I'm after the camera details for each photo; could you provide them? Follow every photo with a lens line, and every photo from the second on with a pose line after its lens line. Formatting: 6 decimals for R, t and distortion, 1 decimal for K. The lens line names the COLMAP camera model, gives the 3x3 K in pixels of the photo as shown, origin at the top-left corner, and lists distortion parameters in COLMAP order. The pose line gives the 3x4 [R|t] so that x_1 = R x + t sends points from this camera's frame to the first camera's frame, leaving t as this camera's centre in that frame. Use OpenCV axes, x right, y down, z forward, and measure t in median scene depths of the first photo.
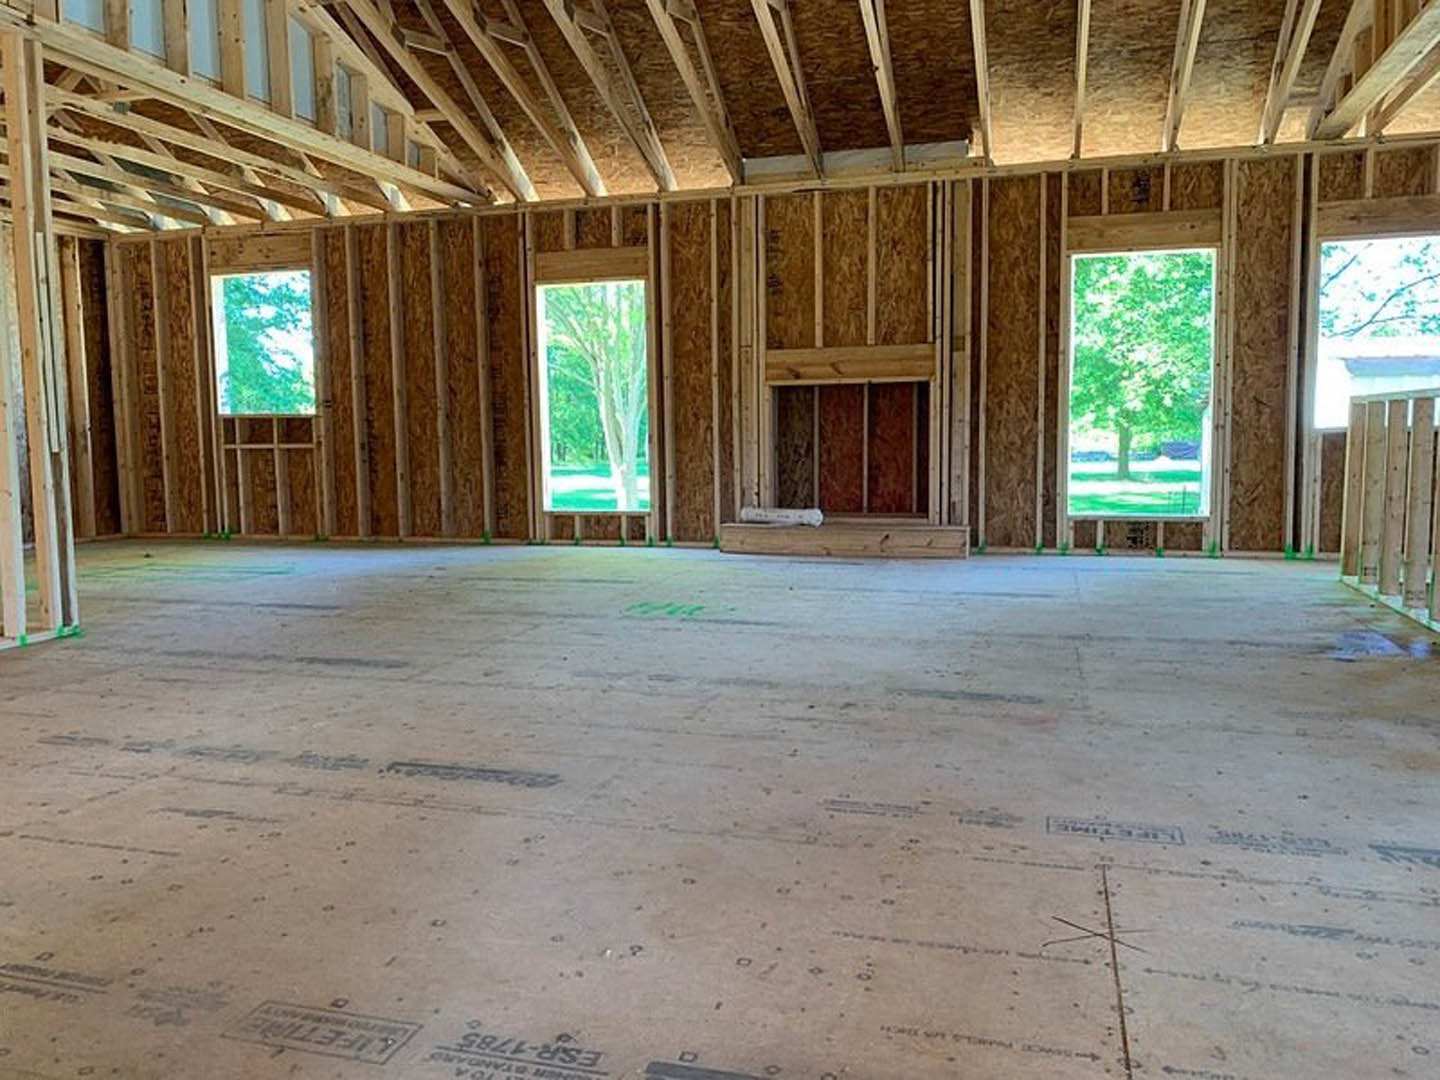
lens RADIAL K [[1116.4, 0, 729.3], [0, 1116.4, 539.4], [0, 0, 1]] dist [0.048817, -0.023567]
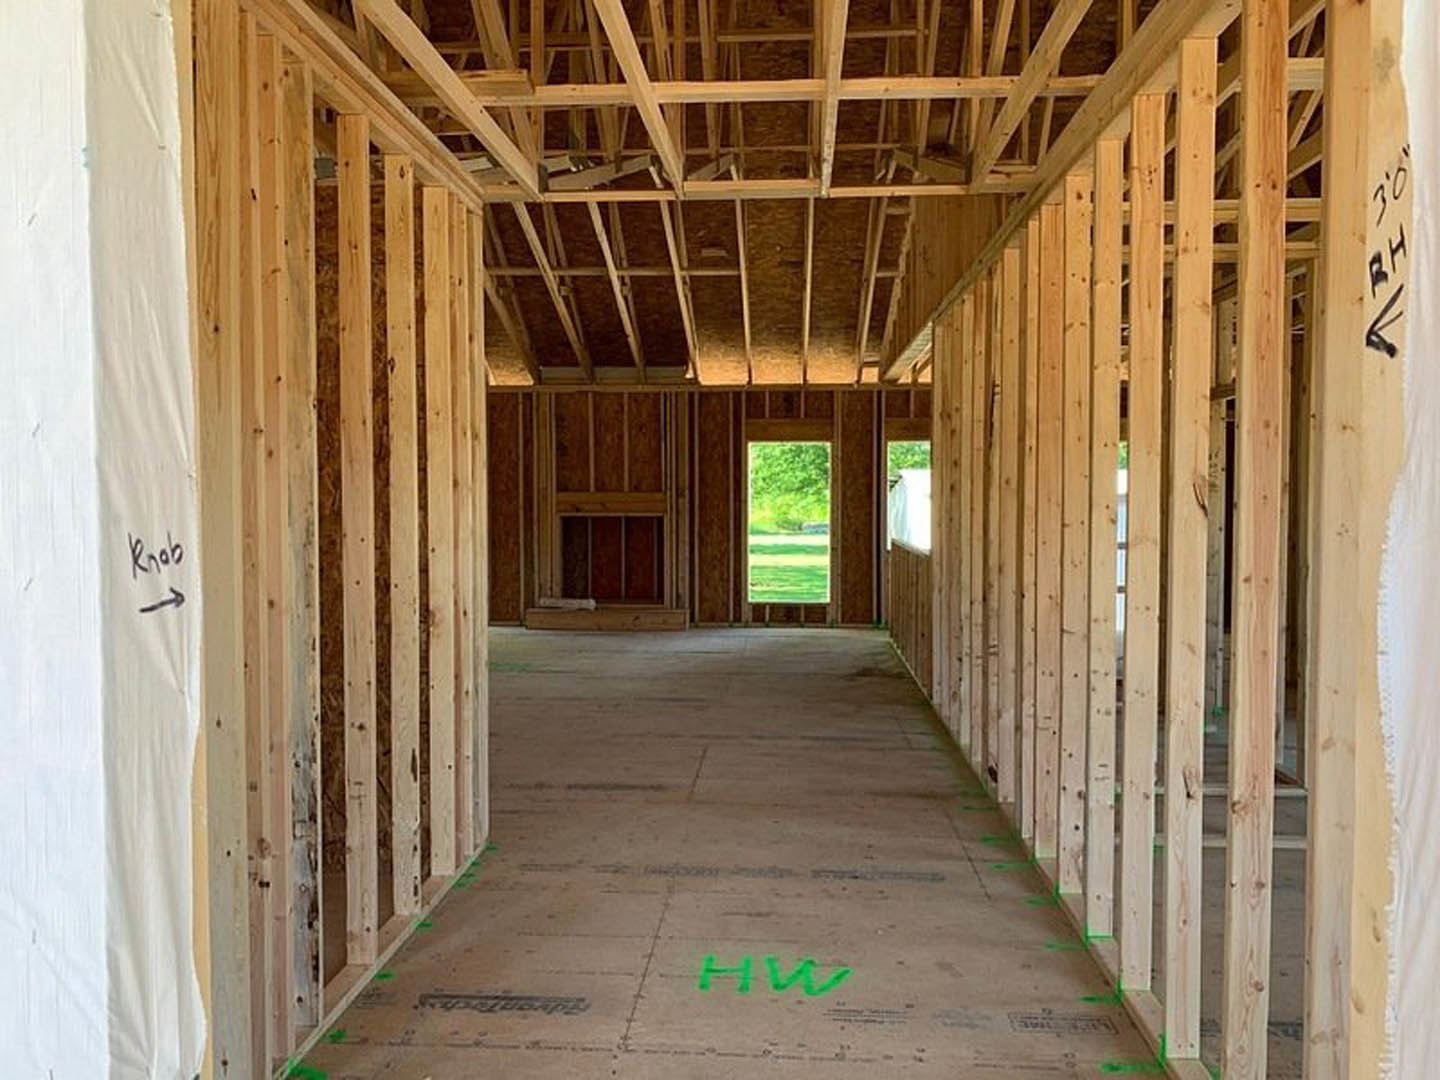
lens RADIAL K [[1116.4, 0, 727.1], [0, 1116.4, 544.0], [0, 0, 1]] dist [0.048817, -0.023567]
pose [[0.976450, 0.001651, 0.215737, -0.071720], [0.009578, 0.998653, -0.050996, -0.023073], [-0.215531, 0.051862, 0.975119, -0.545855]]
